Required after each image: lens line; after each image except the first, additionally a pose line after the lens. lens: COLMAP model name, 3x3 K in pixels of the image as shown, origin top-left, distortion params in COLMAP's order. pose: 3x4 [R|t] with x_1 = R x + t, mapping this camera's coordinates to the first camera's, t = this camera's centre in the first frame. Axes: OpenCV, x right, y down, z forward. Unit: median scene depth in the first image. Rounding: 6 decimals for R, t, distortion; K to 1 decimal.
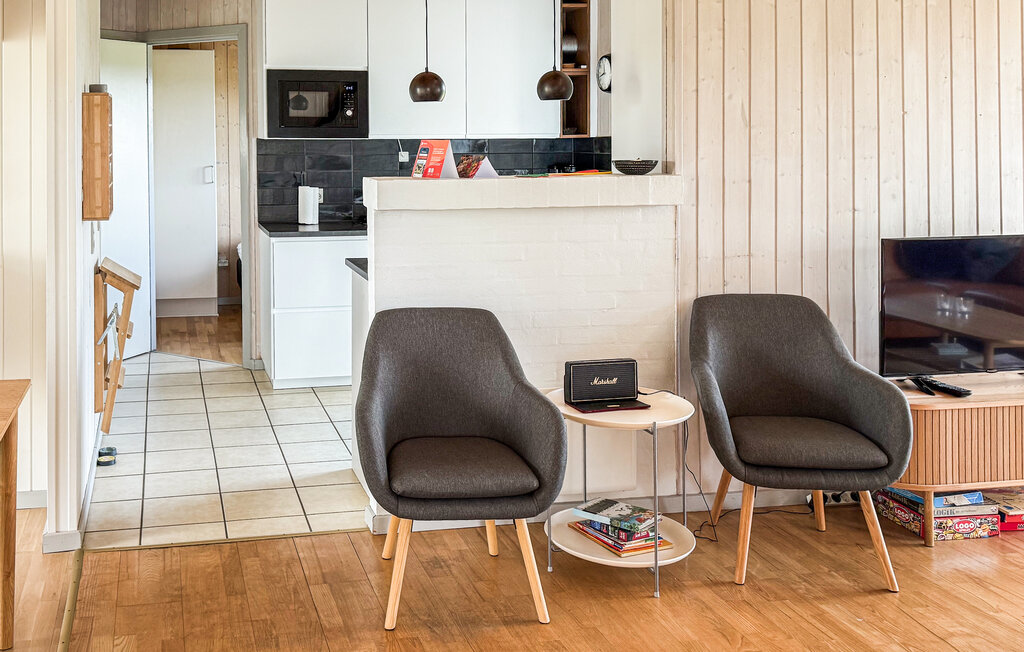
lens RADIAL K [[937.9, 0, 507.0], [0, 937.9, 325.0], [0, 0, 1]] dist [0.064961, 0.000000]
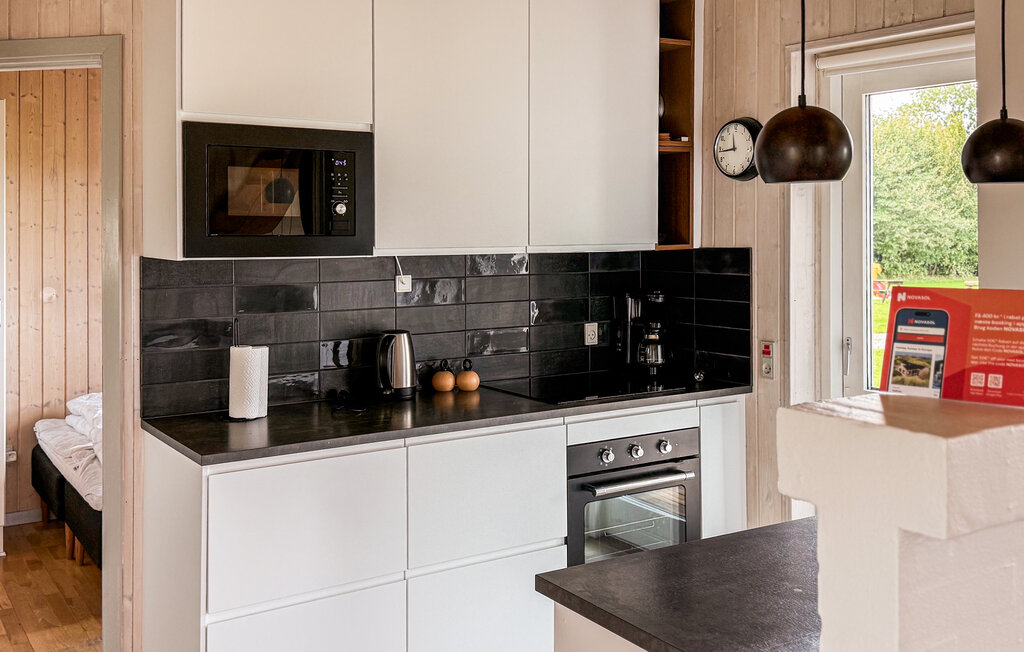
lens RADIAL K [[937.9, 0, 516.7], [0, 937.9, 330.4], [0, 0, 1]] dist [0.064961, 0.000000]
pose [[0.962506, -0.027856, 0.269826, -0.210475], [0.052885, 0.994896, -0.085941, -0.103762], [-0.266055, 0.096989, 0.959066, 0.462370]]
